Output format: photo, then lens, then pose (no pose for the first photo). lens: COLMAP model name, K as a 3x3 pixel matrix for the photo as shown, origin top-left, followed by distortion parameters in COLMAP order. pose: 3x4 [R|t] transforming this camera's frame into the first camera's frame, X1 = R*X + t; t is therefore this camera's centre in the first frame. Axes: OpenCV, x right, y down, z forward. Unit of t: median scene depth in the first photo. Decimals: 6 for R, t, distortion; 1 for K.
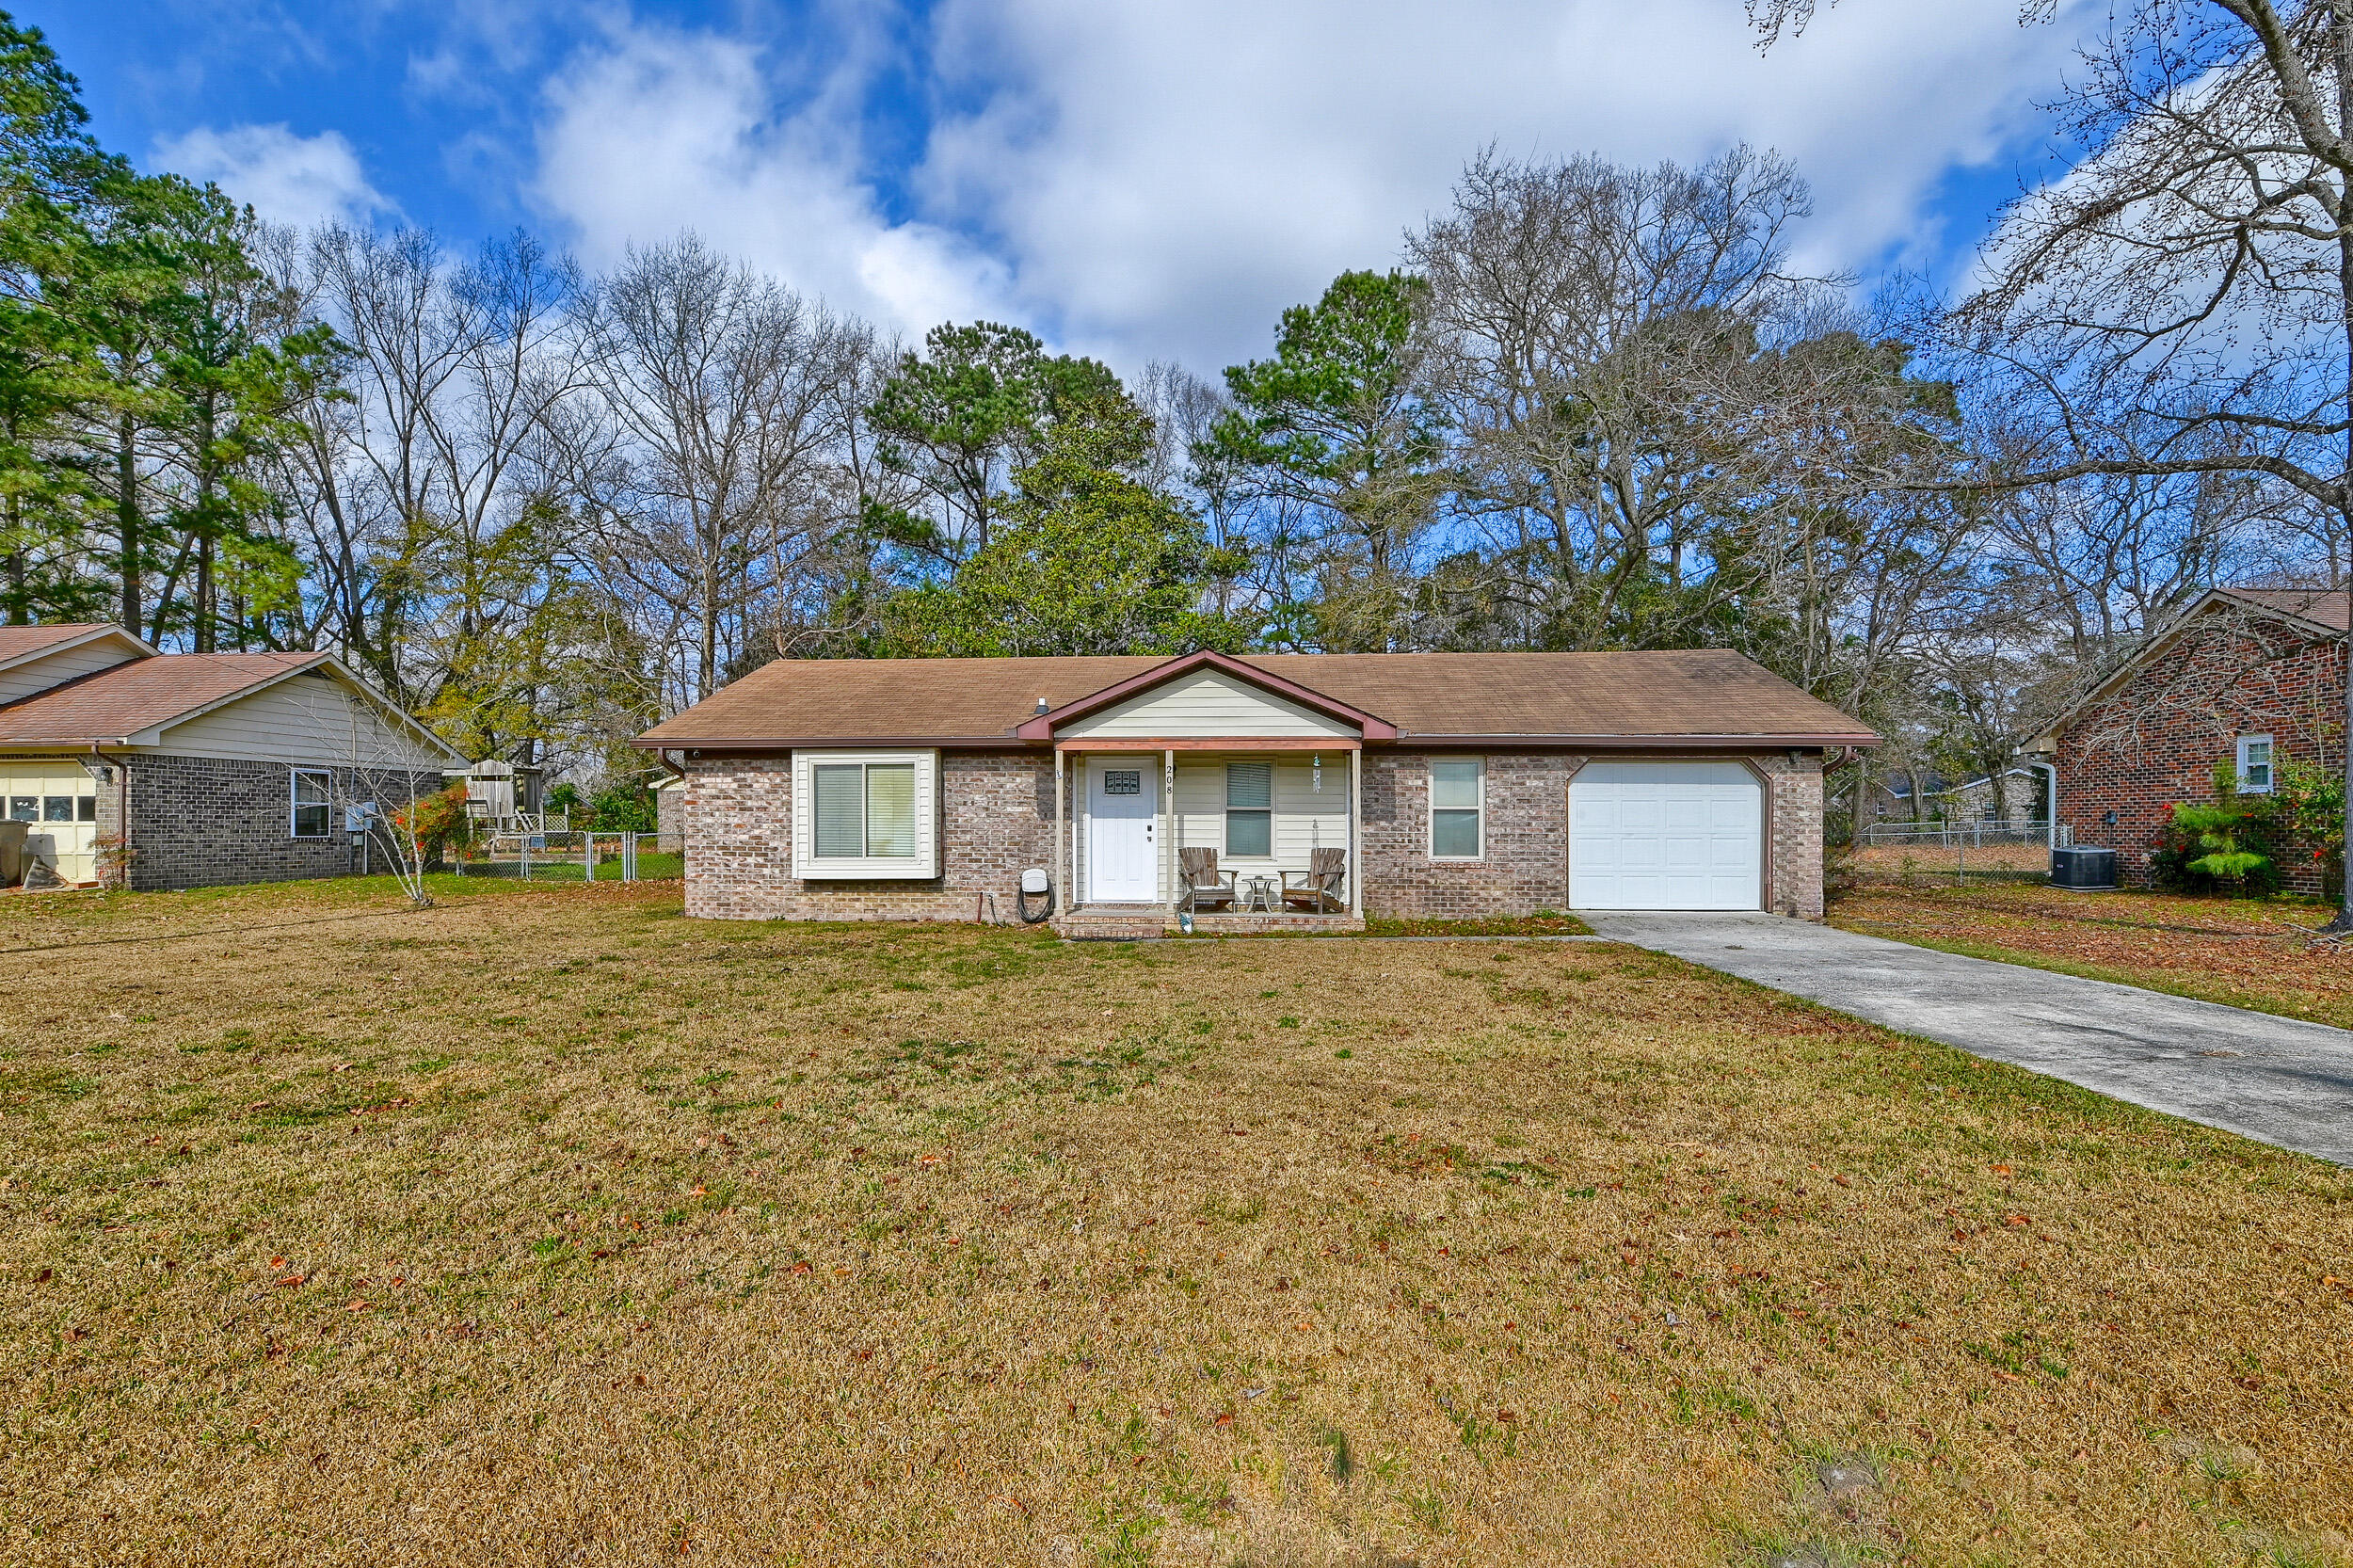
lens RADIAL K [[1061.7, 0, 1247.2], [0, 1061.7, 825.4], [0, 0, 1]] dist [0.000091, -0.008190]
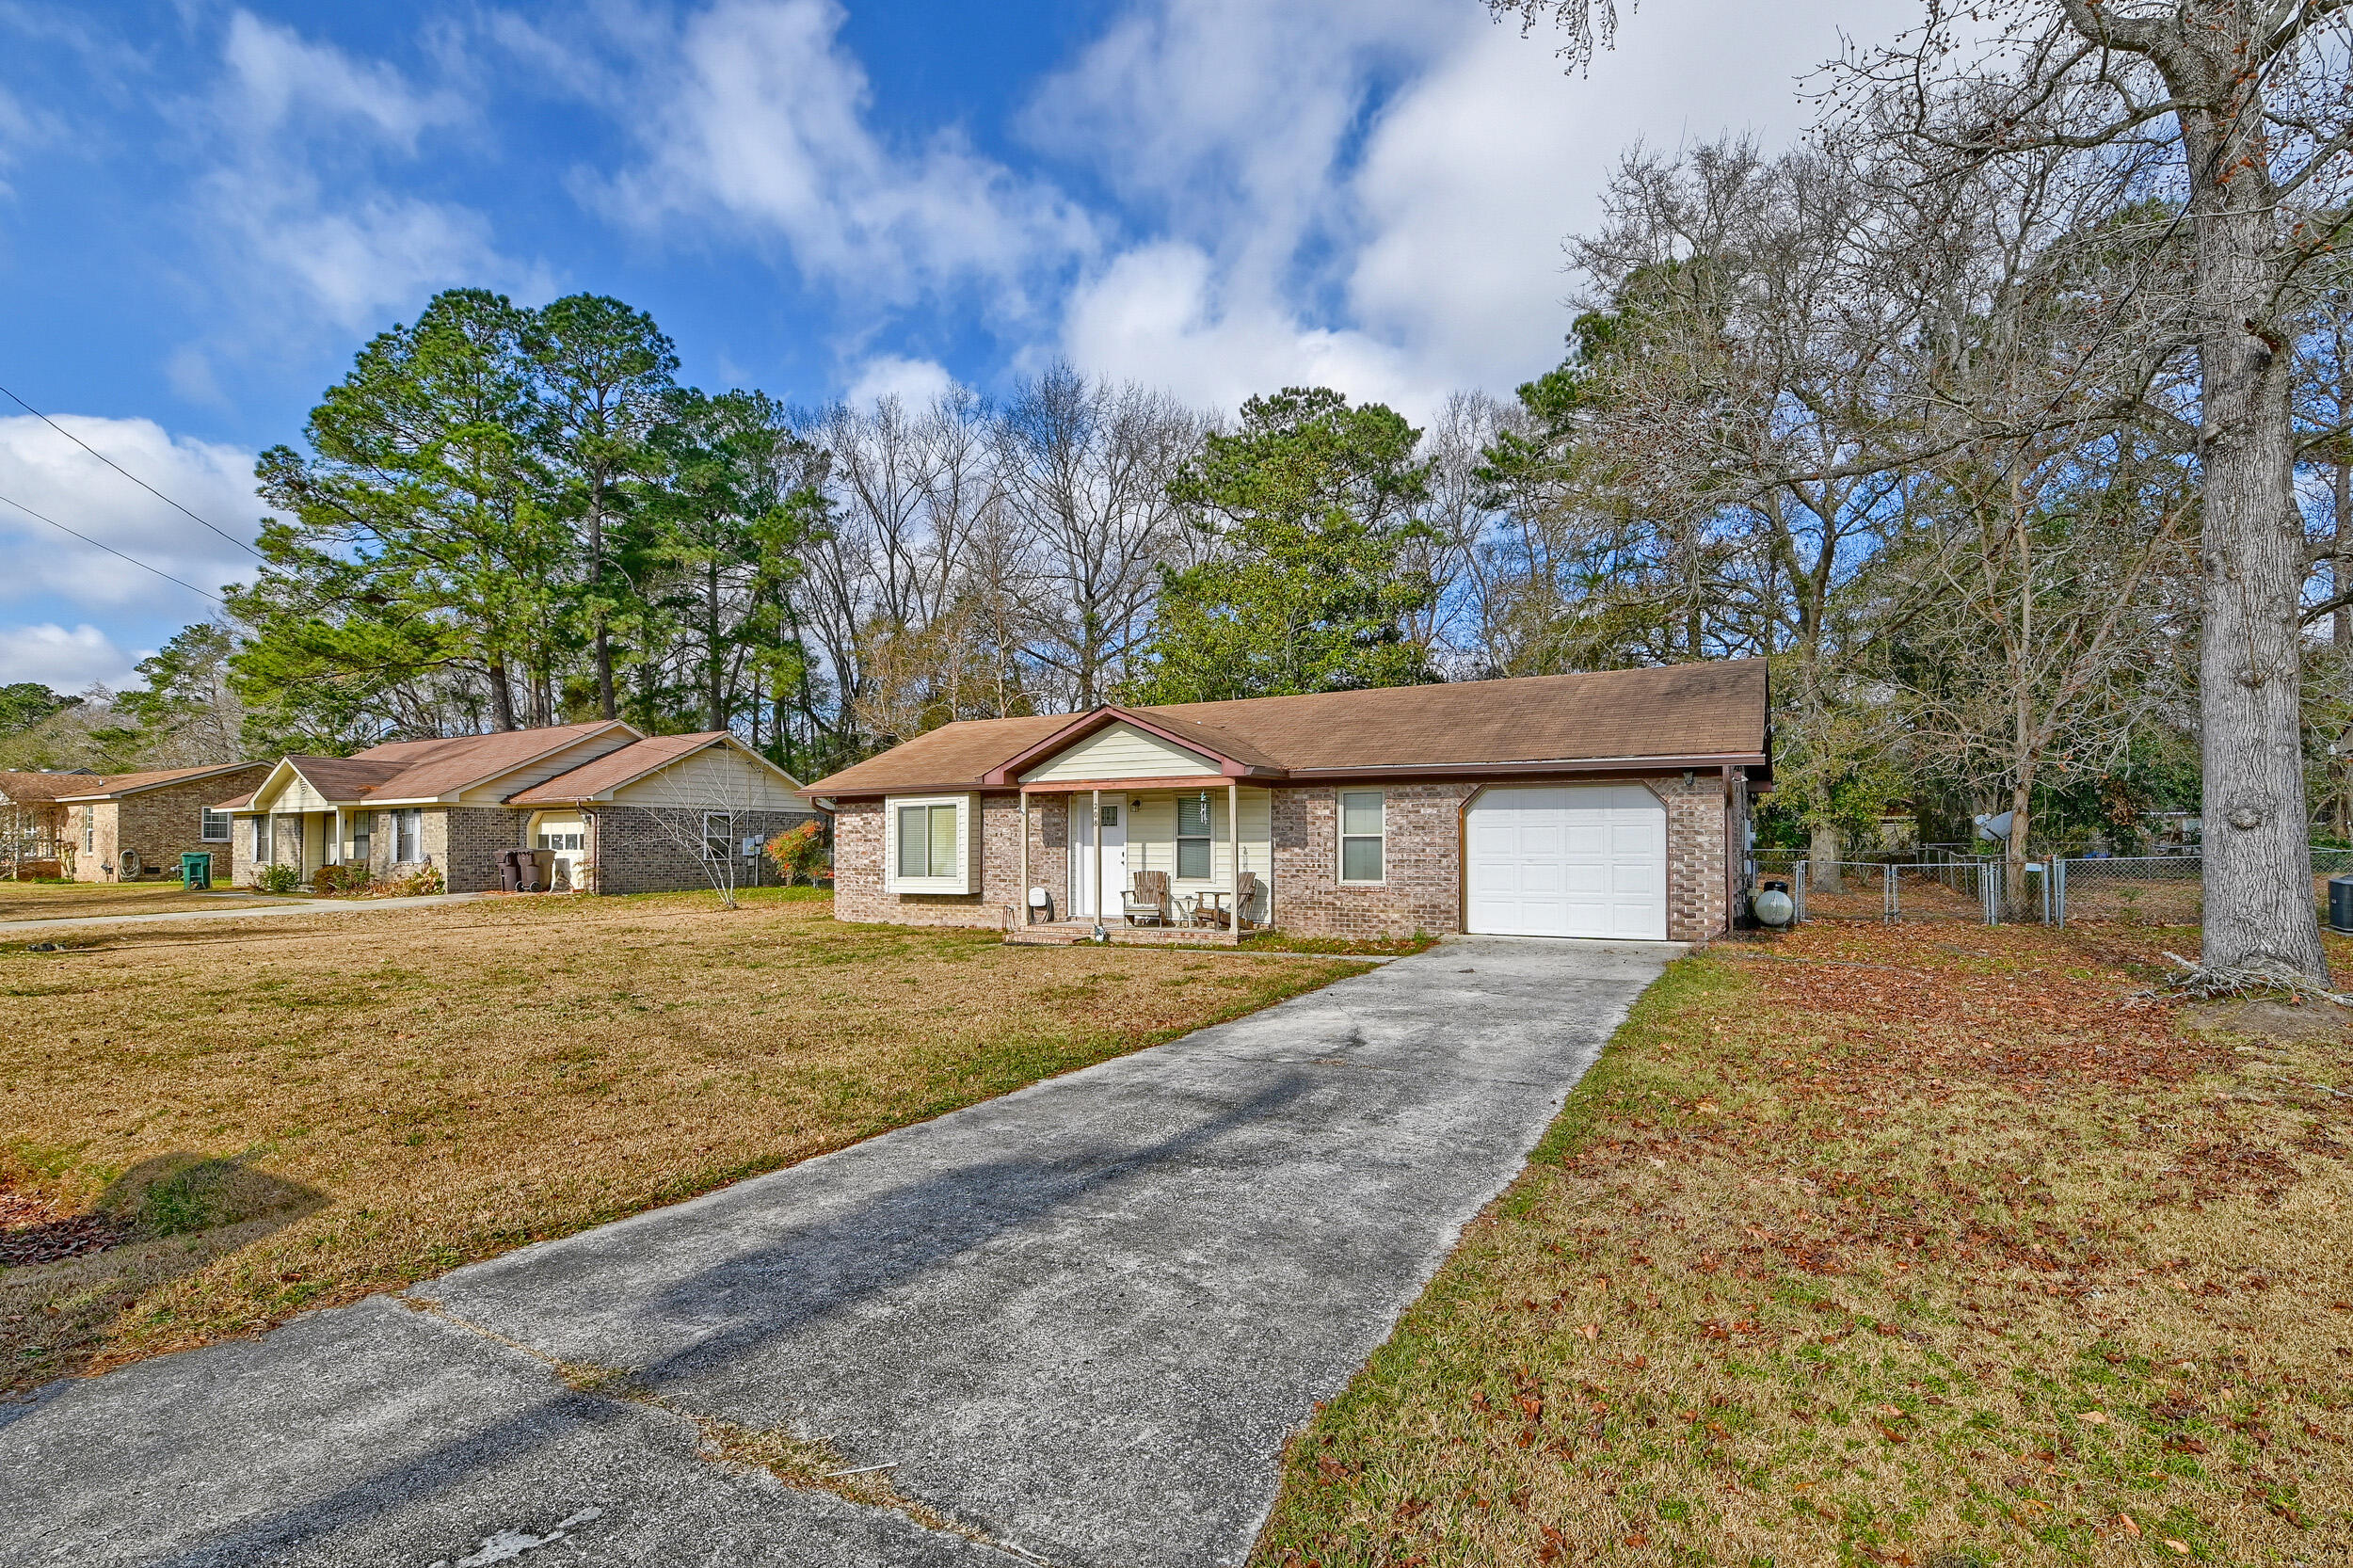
lens RADIAL K [[1061.7, 0, 1247.2], [0, 1061.7, 825.4], [0, 0, 1]] dist [0.000091, -0.008190]
pose [[0.907695, -0.012447, -0.419445, 0.533535], [0.004747, 0.999801, -0.019397, -0.005958], [0.419603, 0.015615, 0.907574, -0.016454]]
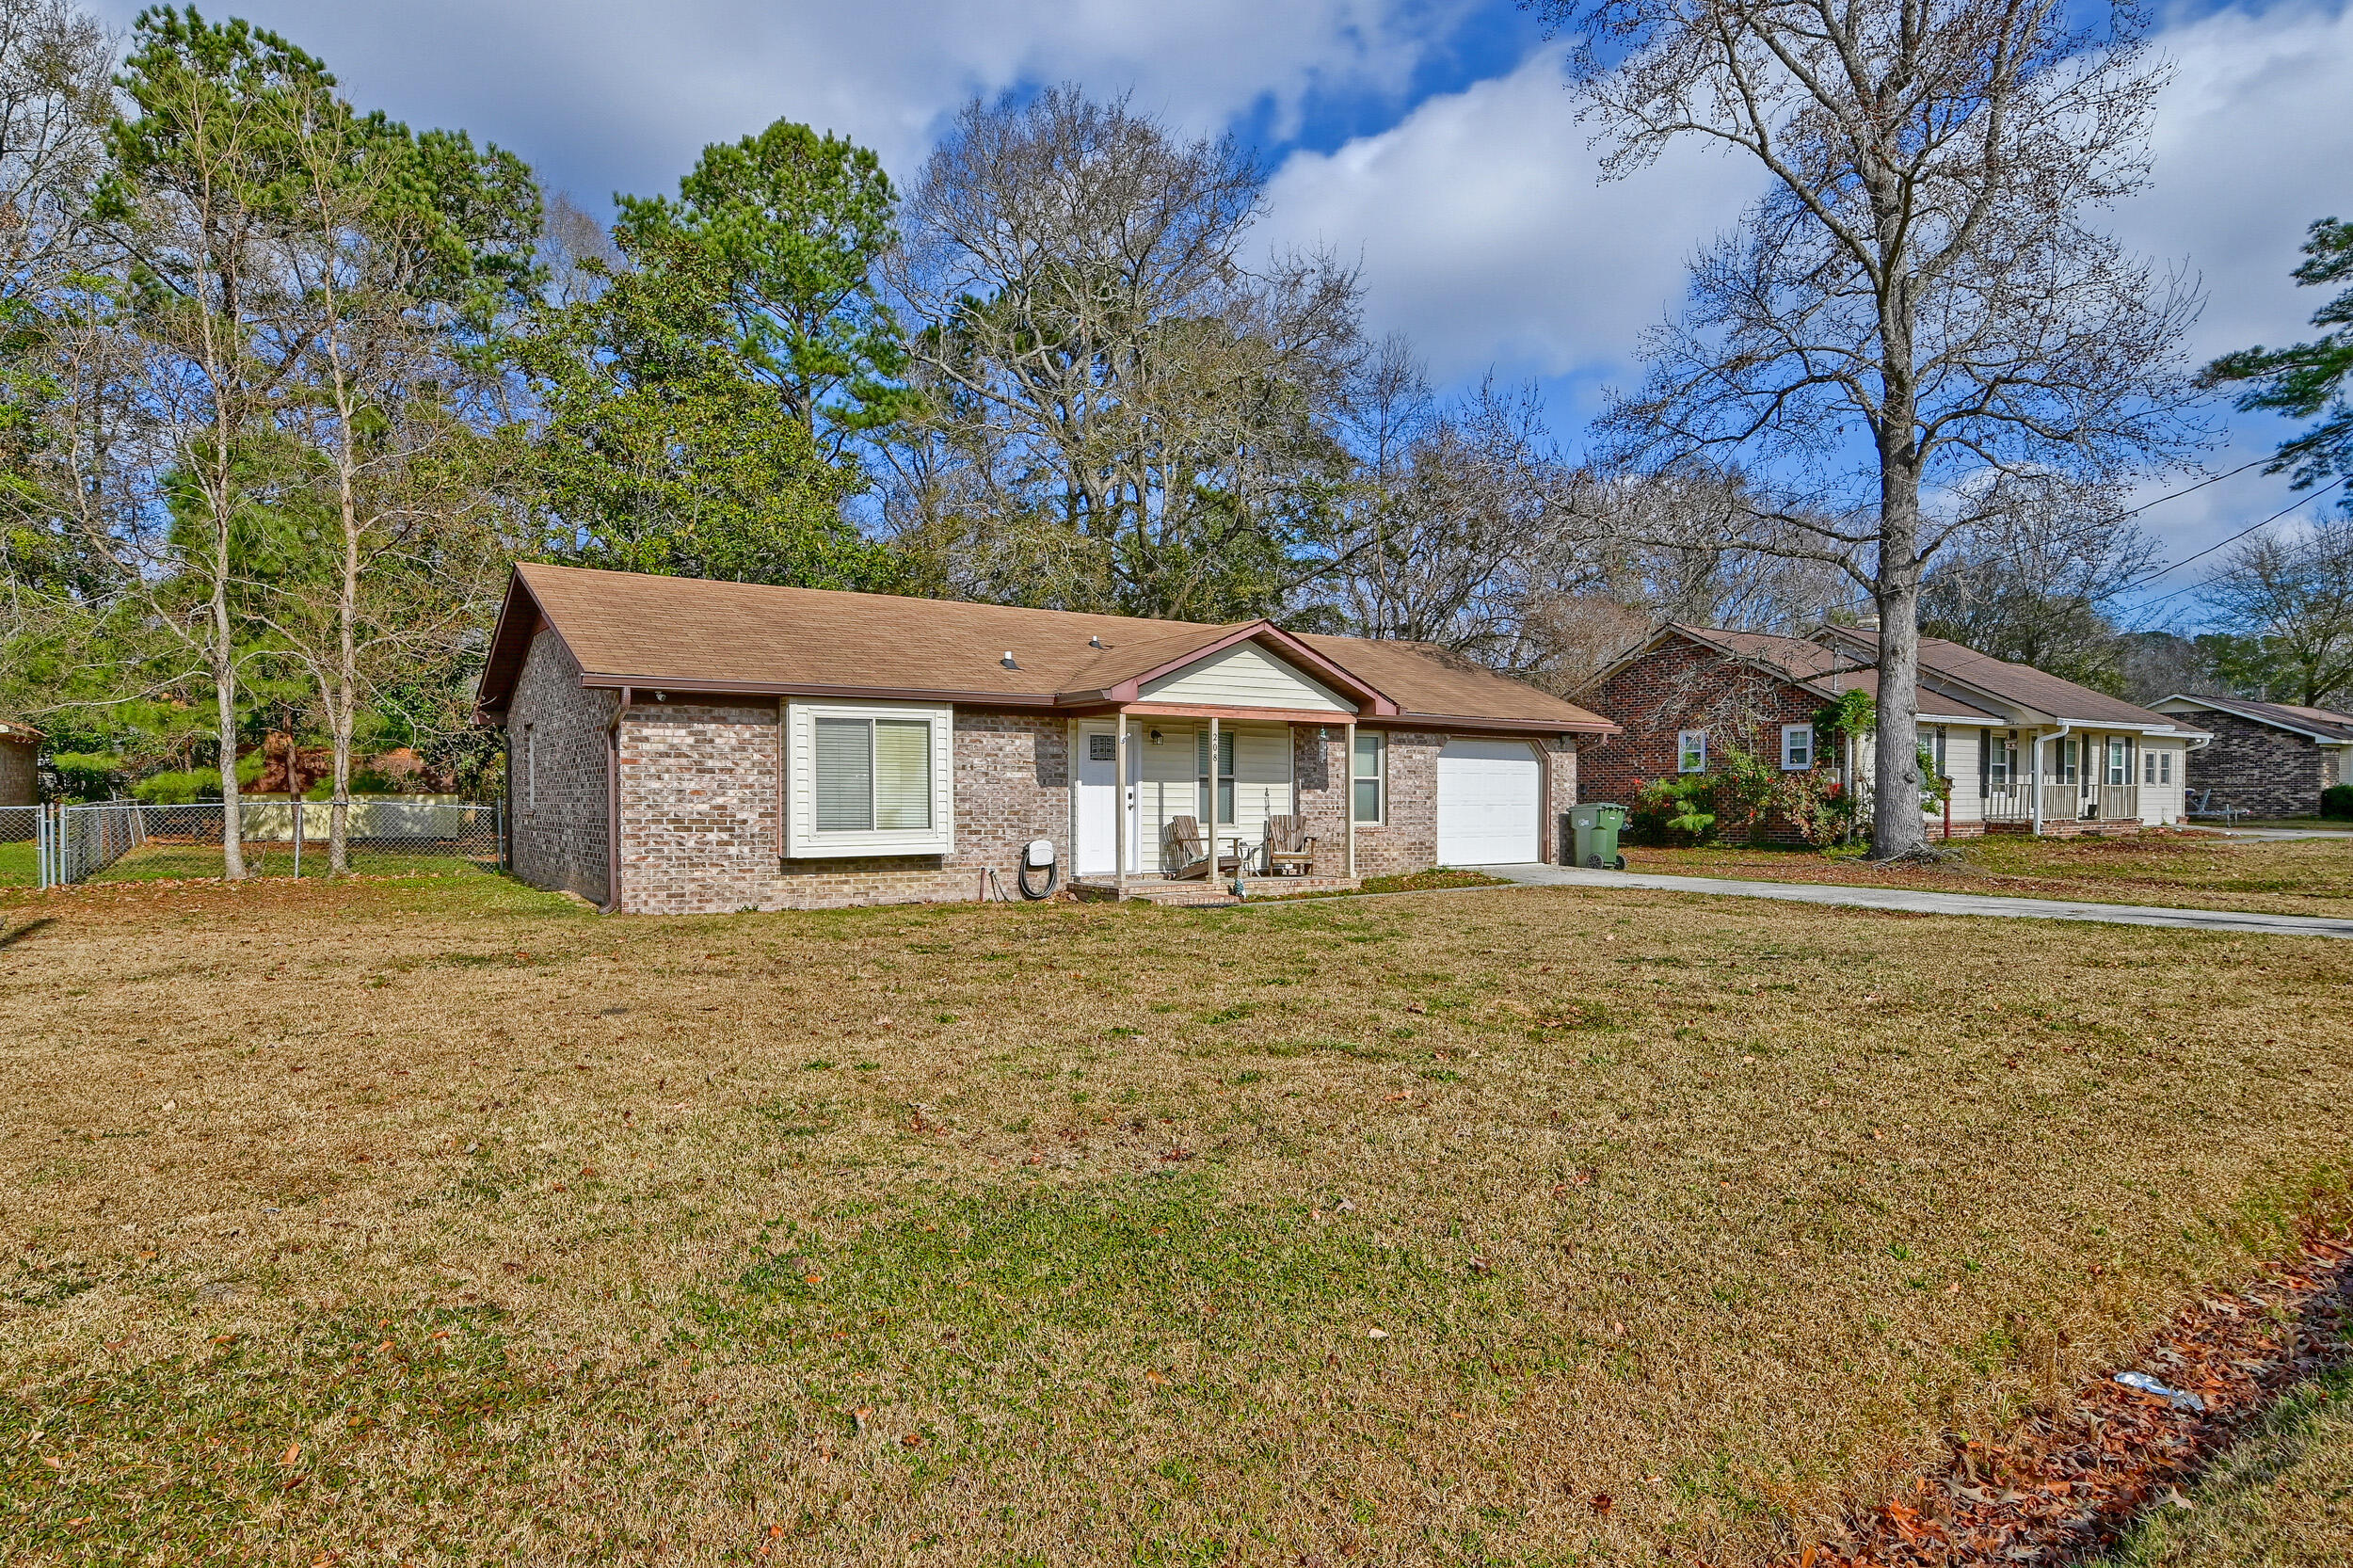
lens RADIAL K [[1321.7, 0, 1122.0], [0, 1321.7, 784.8], [0, 0, 1]] dist [0.028938, -0.000131]
pose [[0.804077, 0.005888, 0.594496, -0.814275], [-0.000829, 0.999961, -0.008783, 0.003168], [-0.594525, 0.006569, 0.804050, 0.043398]]
